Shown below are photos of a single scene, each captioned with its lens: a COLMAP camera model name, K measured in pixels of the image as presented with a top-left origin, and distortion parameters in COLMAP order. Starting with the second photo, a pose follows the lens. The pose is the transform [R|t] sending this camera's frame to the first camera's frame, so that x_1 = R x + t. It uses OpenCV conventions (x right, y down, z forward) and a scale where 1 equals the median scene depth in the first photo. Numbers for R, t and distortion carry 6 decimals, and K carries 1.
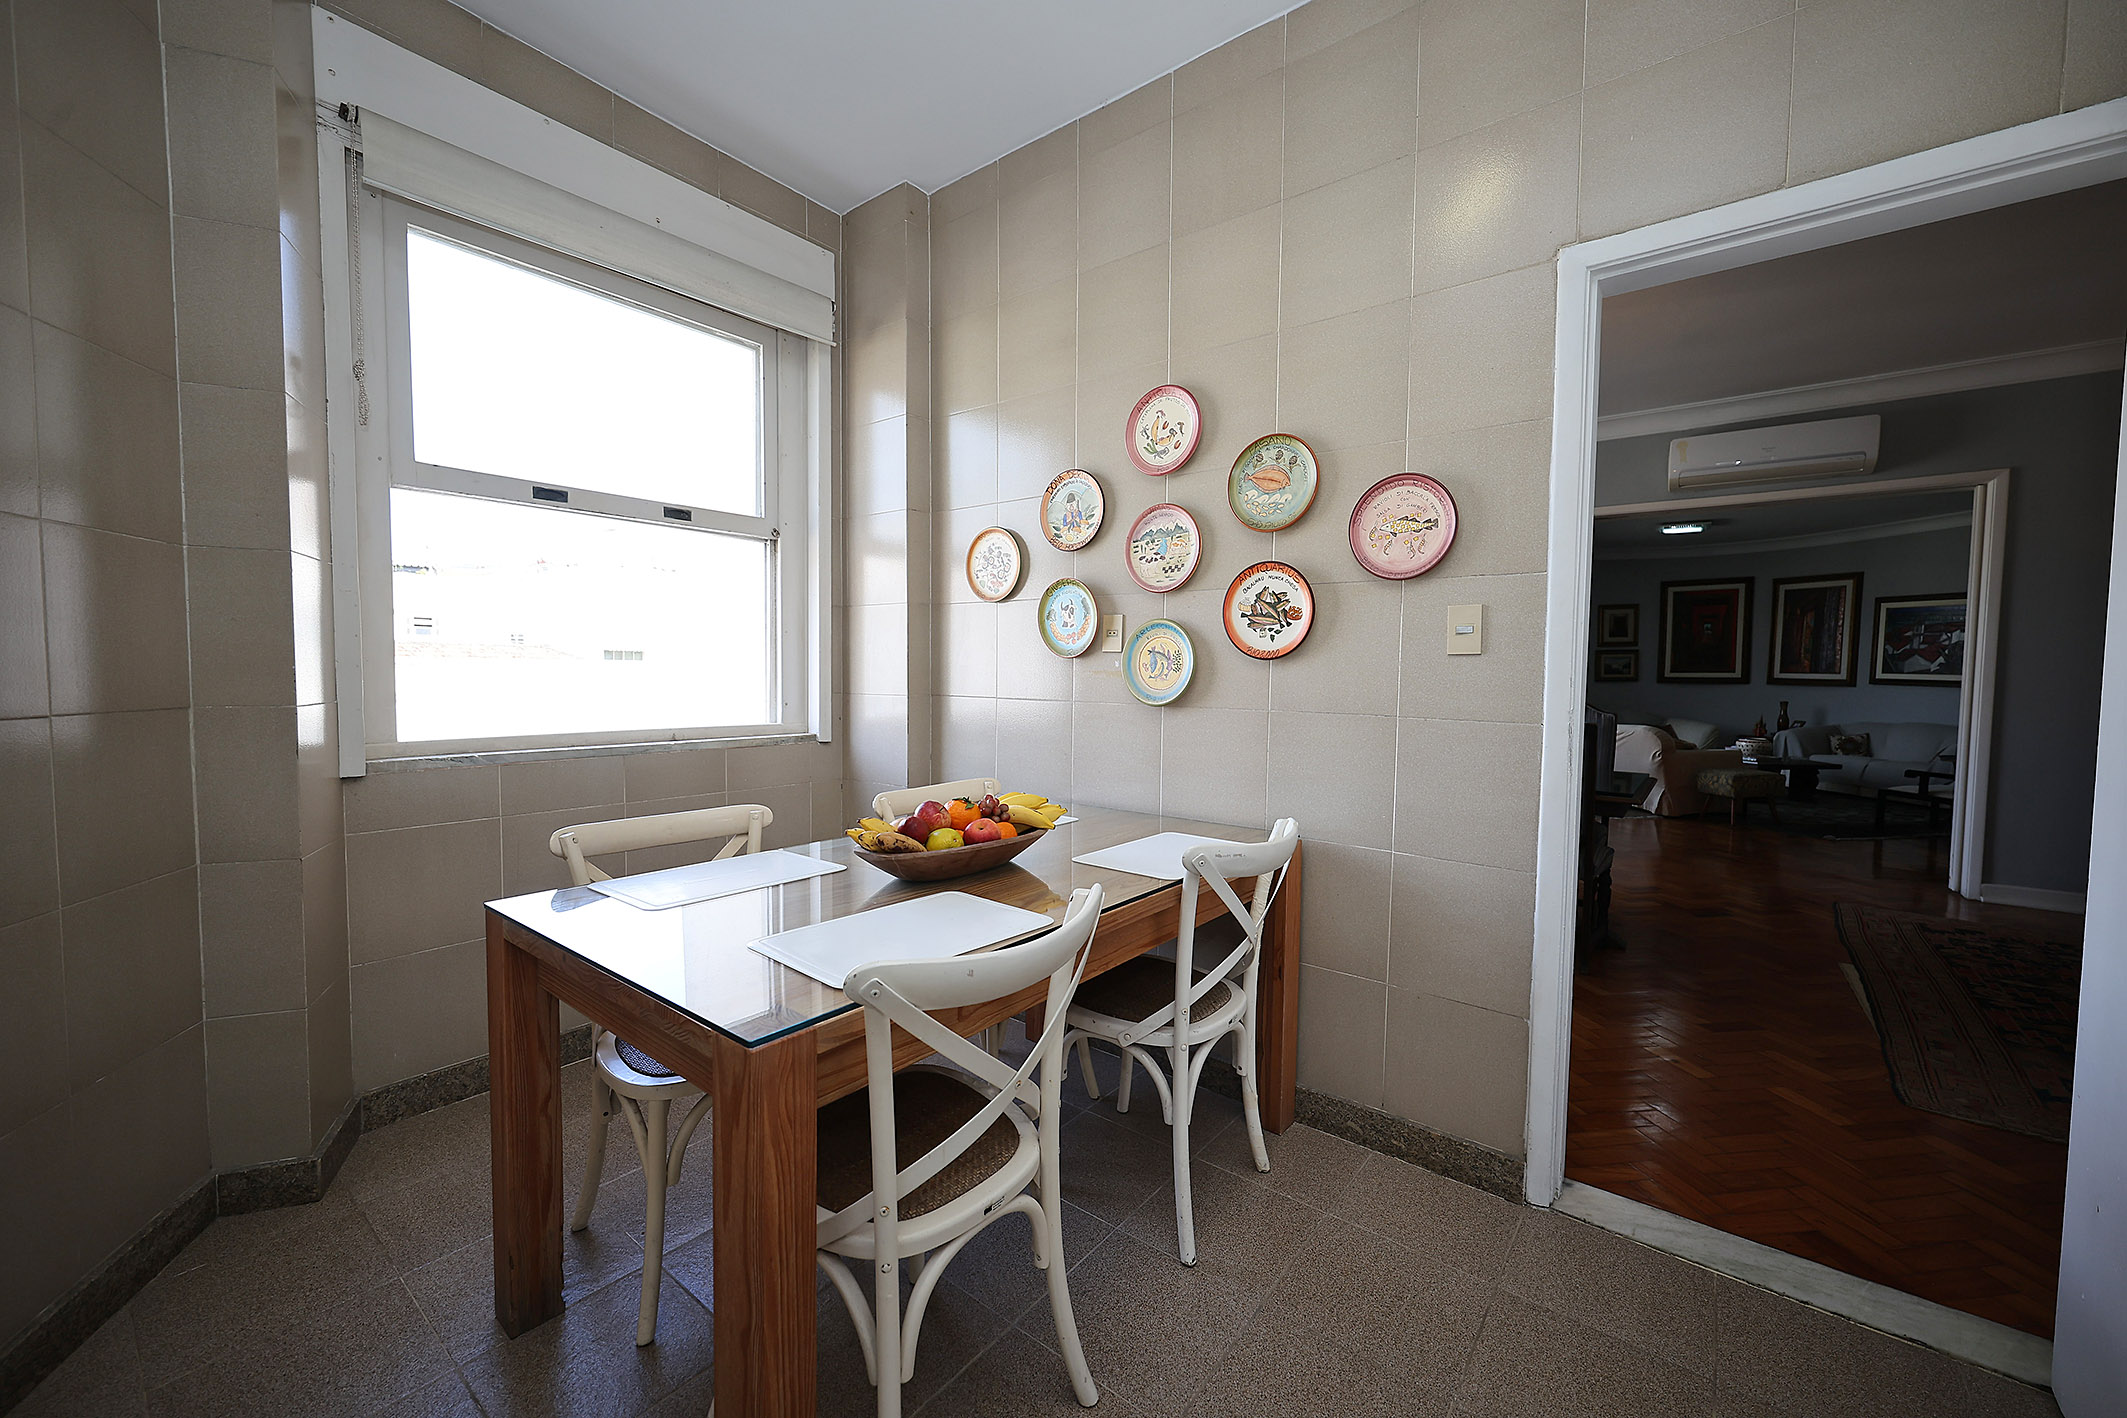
lens RADIAL K [[821.6, 0, 1068.6], [0, 821.6, 713.6], [0, 0, 1]] dist [0.001539, 0.000106]
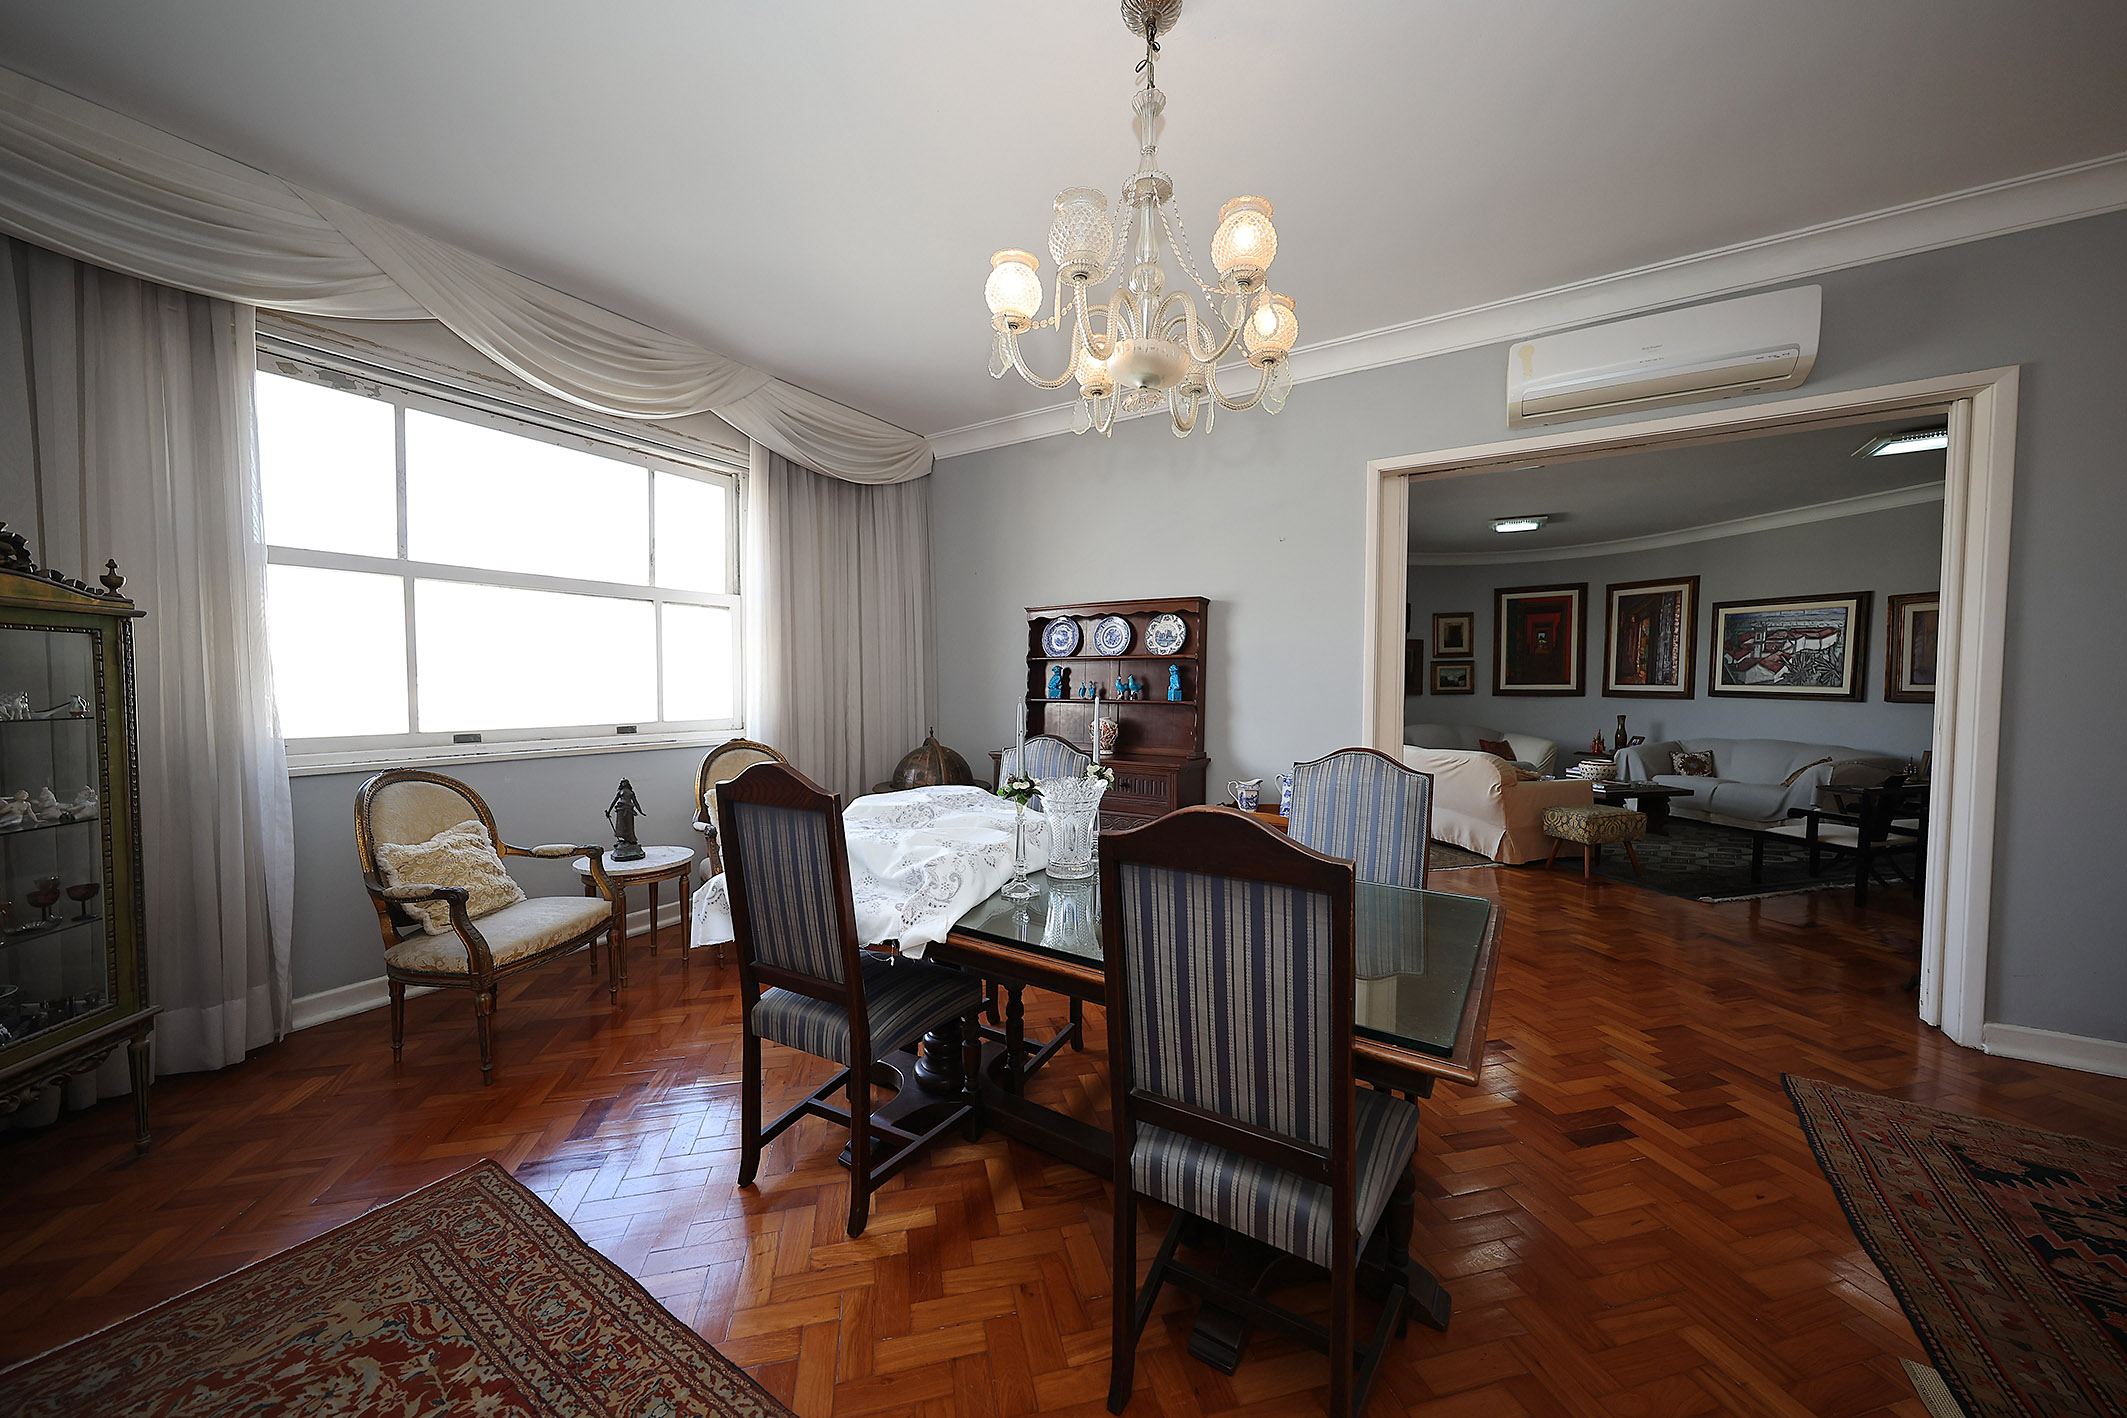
lens RADIAL K [[739.5, 0, 1067.1], [0, 739.5, 714.4], [0, 0, 1]] dist [0.001166, 0.000143]
pose [[0.994840, -0.011485, 0.100803, 0.174032], [0.012444, 0.999883, -0.008889, -0.017425], [-0.100690, 0.010098, 0.994867, 0.247323]]
